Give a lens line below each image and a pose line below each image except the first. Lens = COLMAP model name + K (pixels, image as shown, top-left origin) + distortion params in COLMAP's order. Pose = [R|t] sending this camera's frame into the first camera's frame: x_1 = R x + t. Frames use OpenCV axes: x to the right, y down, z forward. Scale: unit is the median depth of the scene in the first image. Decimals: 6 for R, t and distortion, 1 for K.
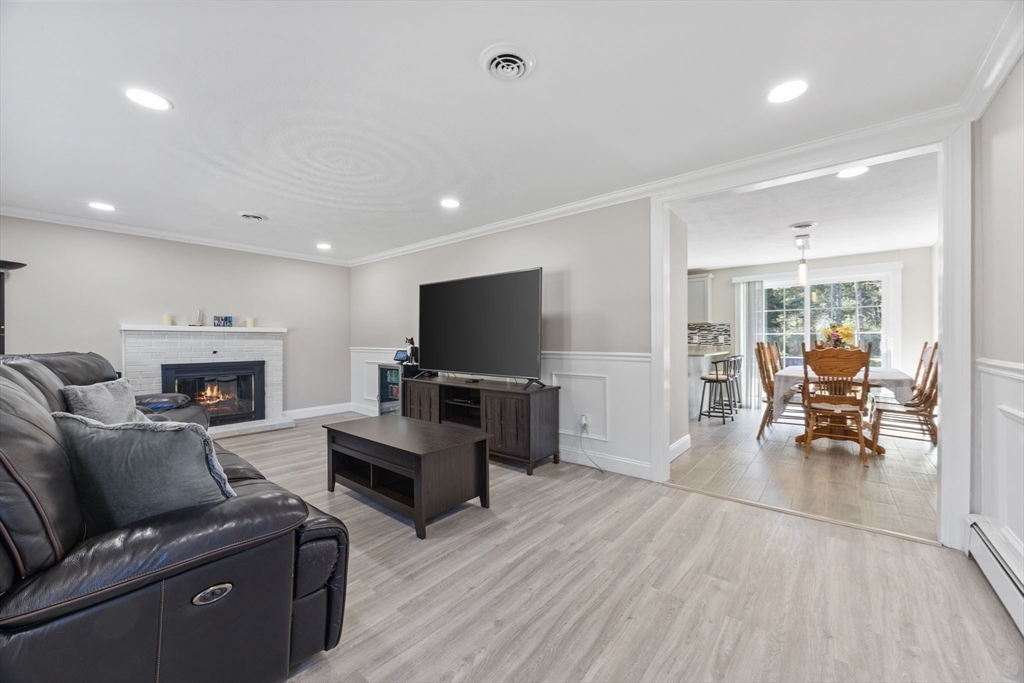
lens RADIAL K [[391.9, 0, 517.3], [0, 391.9, 340.9], [0, 0, 1]] dist [0.000382, -0.000014]
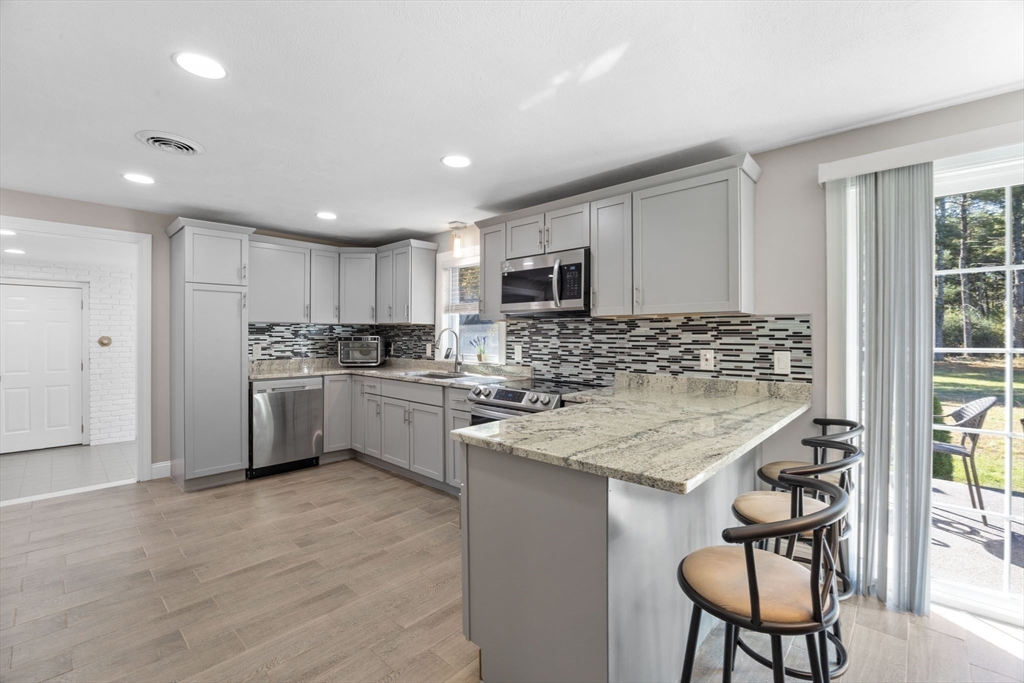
lens RADIAL K [[447.0, 0, 513.5], [0, 447.0, 335.0], [0, 0, 1]] dist [-0.017328, 0.000792]
pose [[0.998005, 0.000813, -0.063131, 0.324896], [-0.001023, 0.999994, -0.003284, -0.025860], [0.063128, 0.003342, 0.998000, 0.625021]]
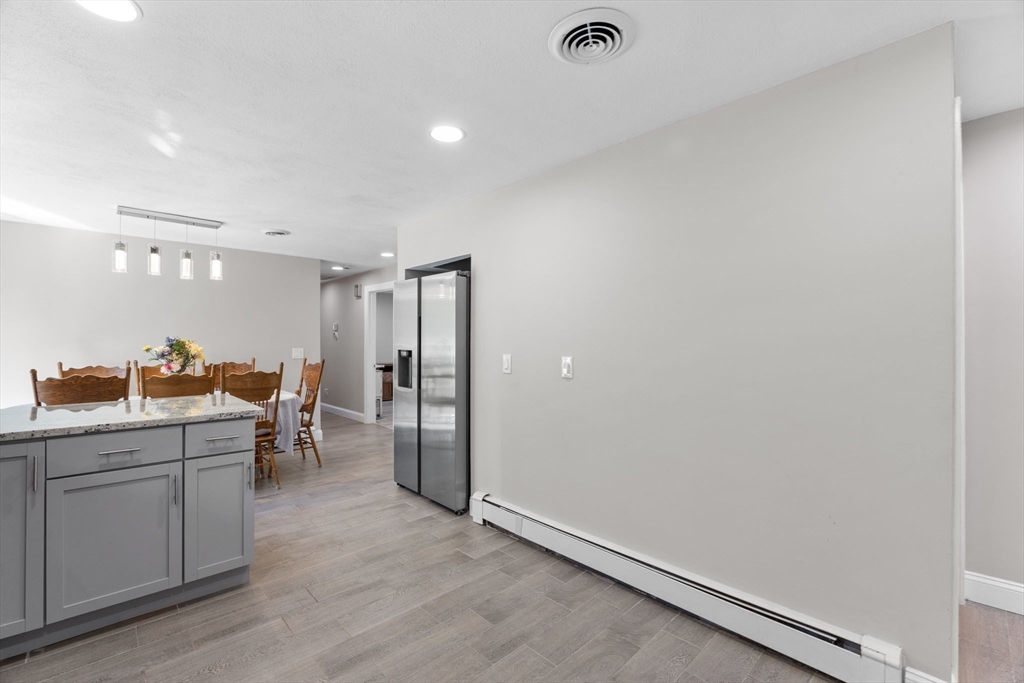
lens RADIAL K [[447.0, 0, 514.5], [0, 447.0, 333.7], [0, 0, 1]] dist [-0.017328, 0.000792]
pose [[-0.992878, 0.004027, 0.119065, 0.030995], [0.002339, 0.999895, -0.014317, -0.026882], [-0.119111, -0.013936, -0.992783, 1.212320]]
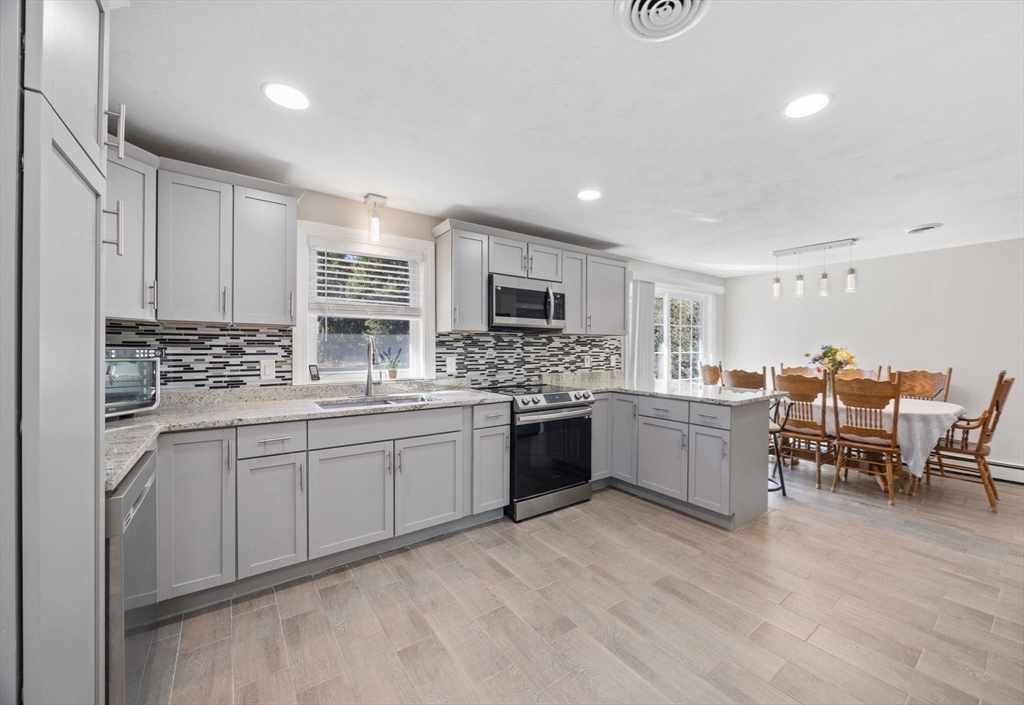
lens RADIAL K [[403.4, 0, 537.1], [0, 403.4, 349.8], [0, 0, 1]] dist [0.001791, 0.000082]
pose [[0.223101, -0.005712, 0.974779, -0.179467], [-0.003382, 0.999972, 0.006634, -0.027134], [-0.974789, -0.004777, 0.223076, 0.986827]]
